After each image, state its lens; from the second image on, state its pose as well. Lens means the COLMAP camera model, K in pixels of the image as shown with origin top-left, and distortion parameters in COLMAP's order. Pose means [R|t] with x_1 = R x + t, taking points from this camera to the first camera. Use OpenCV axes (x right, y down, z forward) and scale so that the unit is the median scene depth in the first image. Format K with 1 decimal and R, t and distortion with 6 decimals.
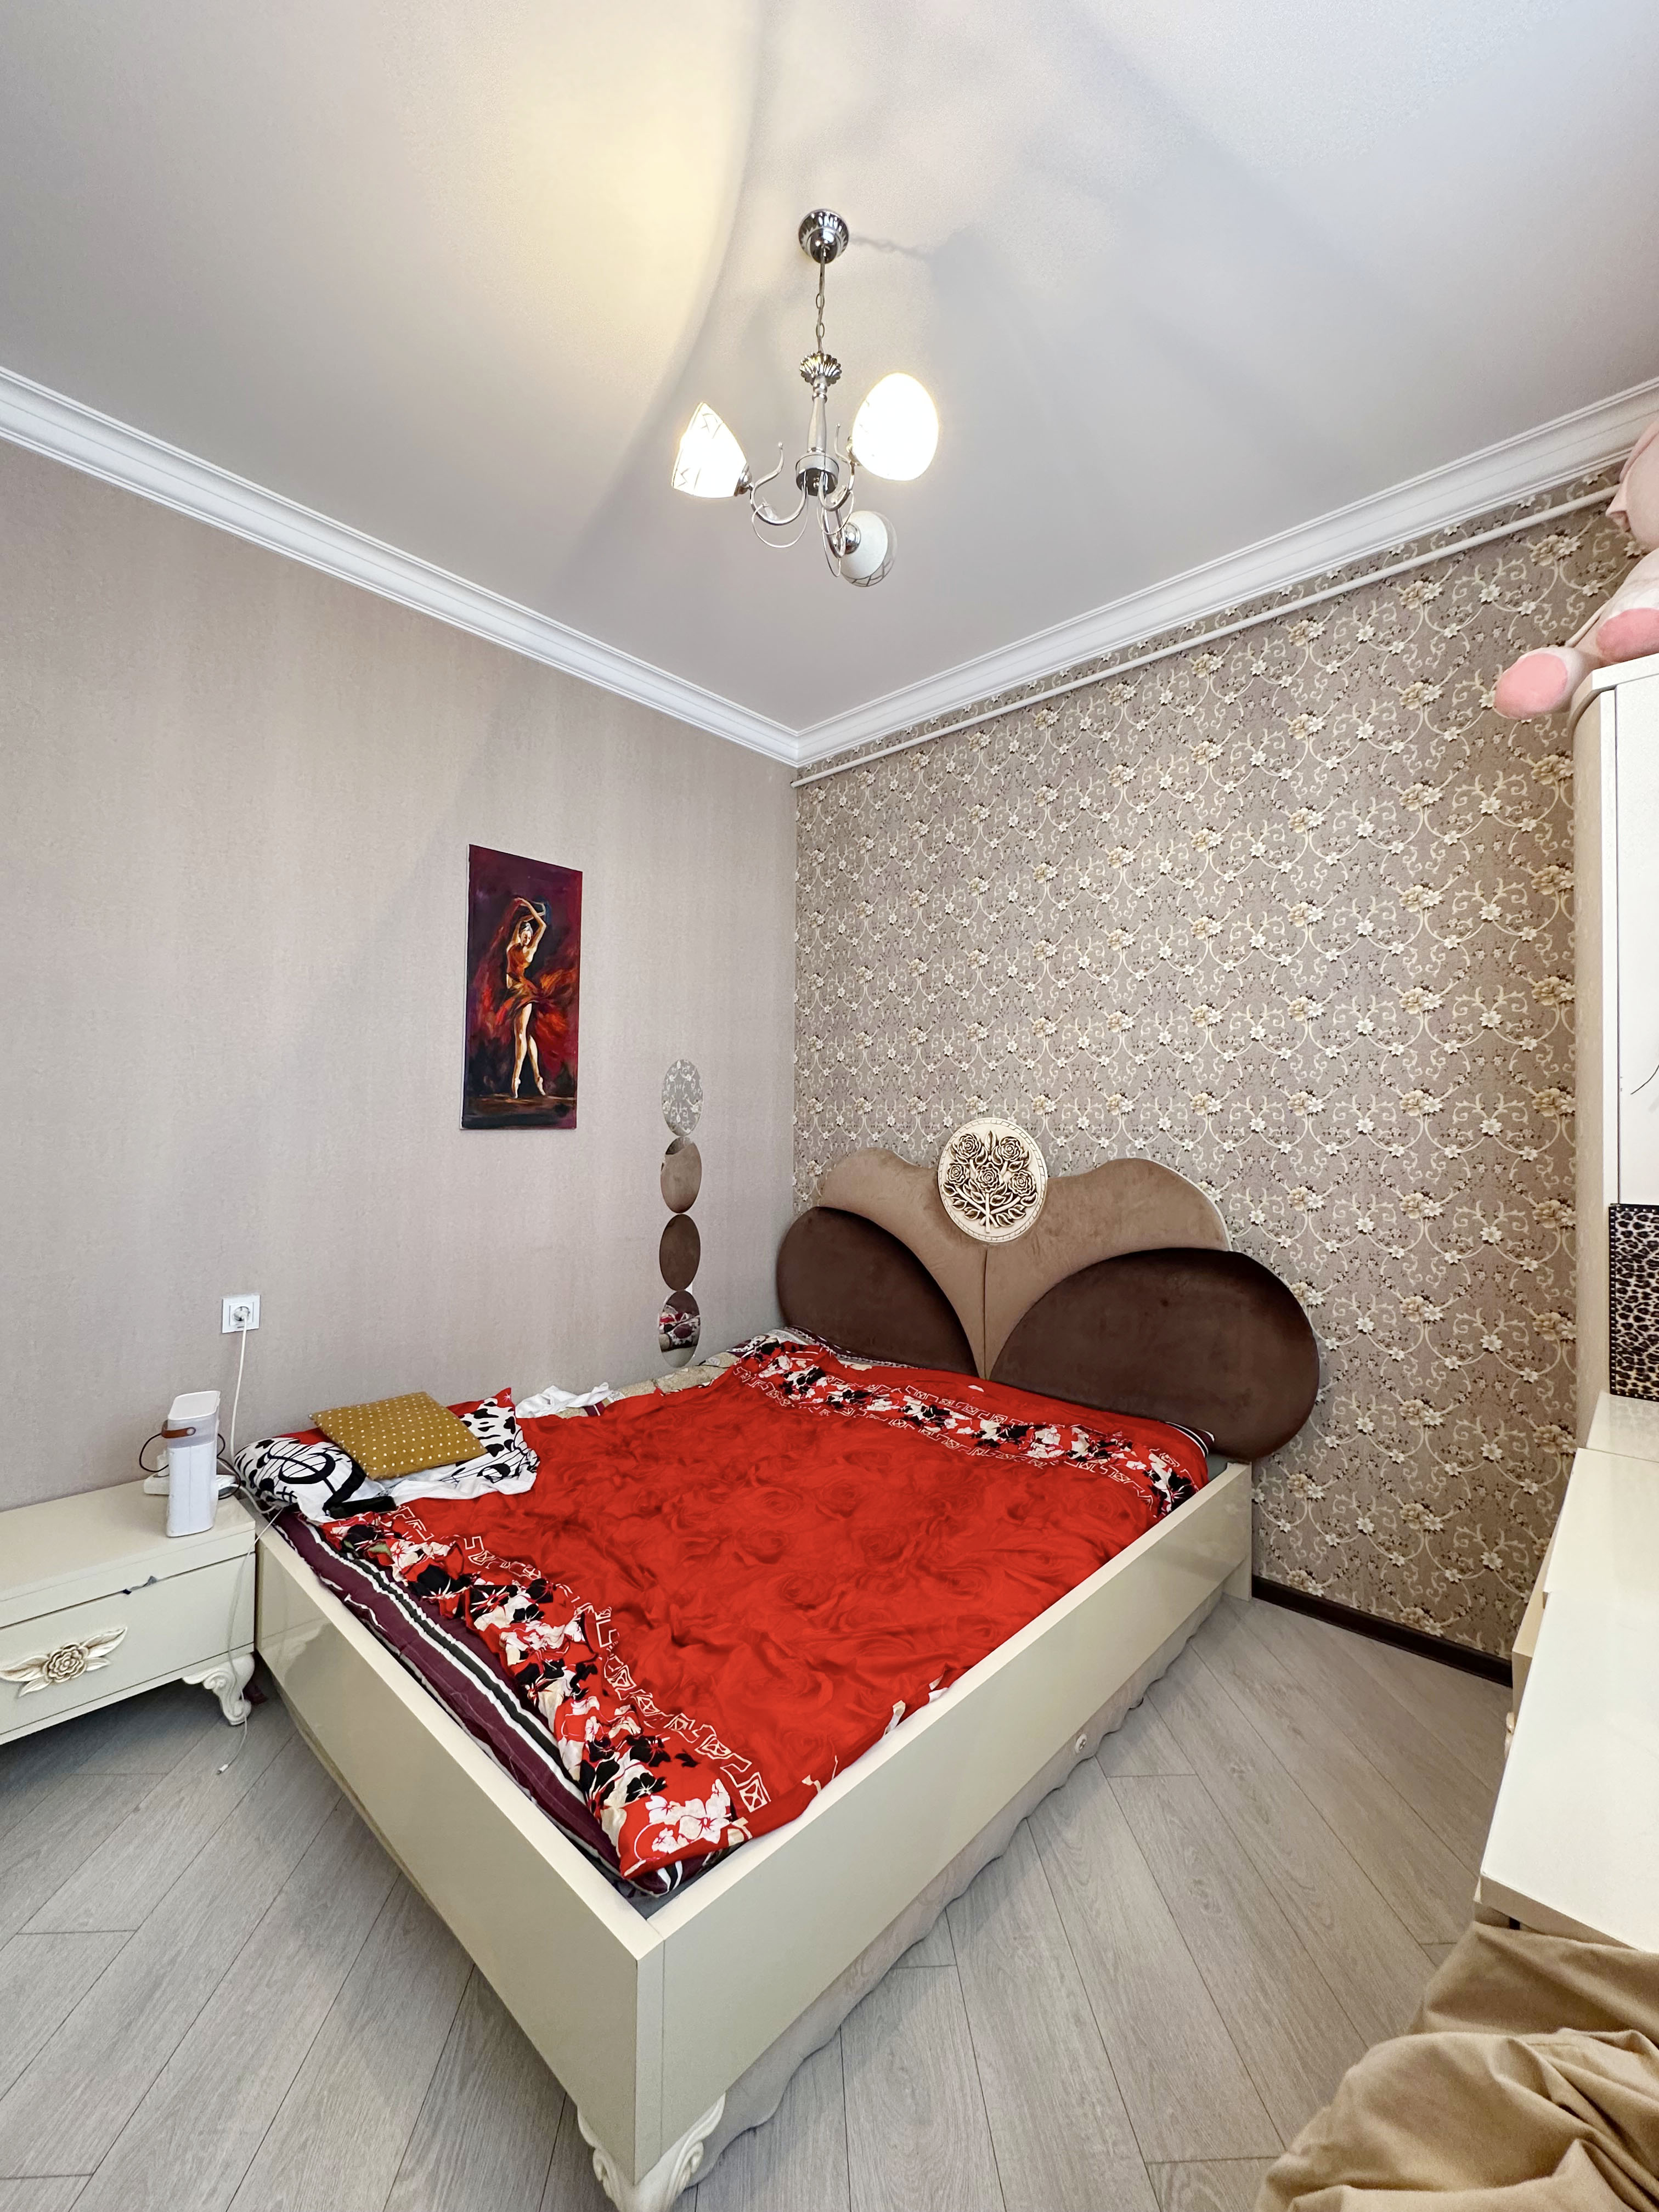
lens RADIAL K [[886.3, 0, 830.4], [0, 886.3, 1117.5], [0, 0, 1]] dist [-0.002230, 0.000353]
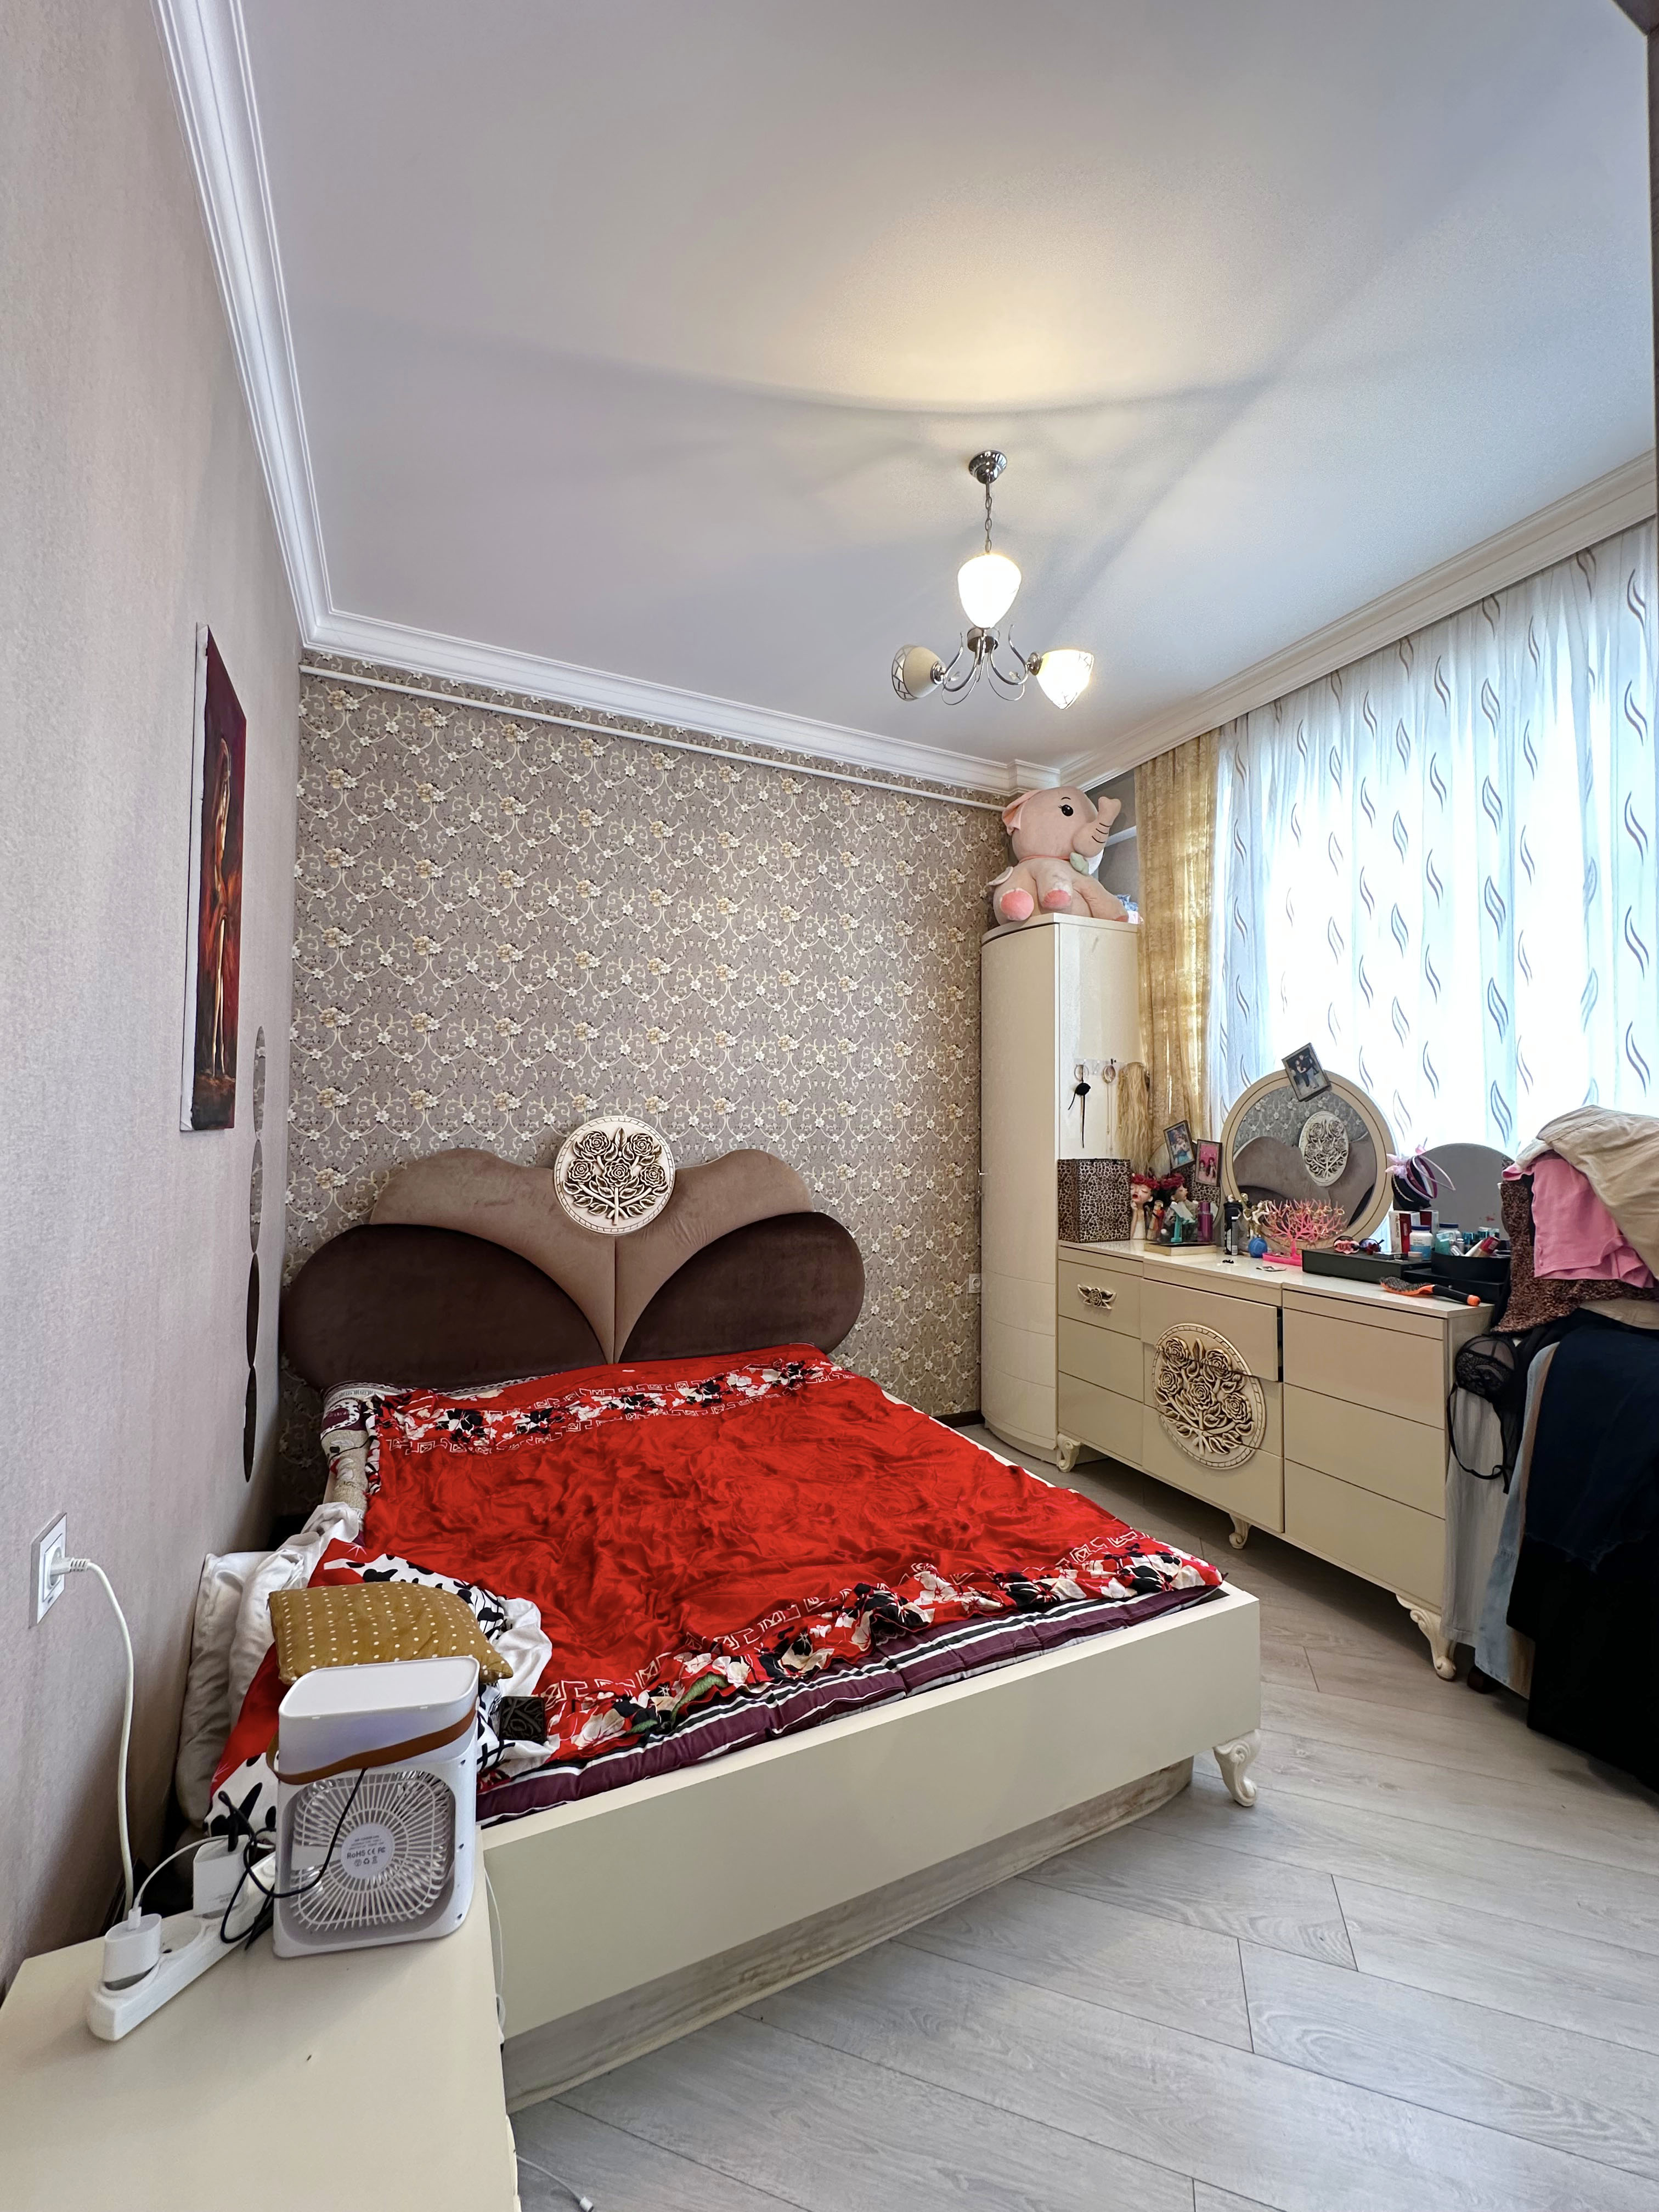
lens RADIAL K [[886.3, 0, 830.4], [0, 886.3, 1117.5], [0, 0, 1]] dist [-0.002230, 0.000353]
pose [[0.363954, 0.003330, 0.931411, -0.774168], [-0.011317, 0.999936, 0.000847, -0.001880], [-0.931348, -0.010848, 0.363969, 0.412847]]
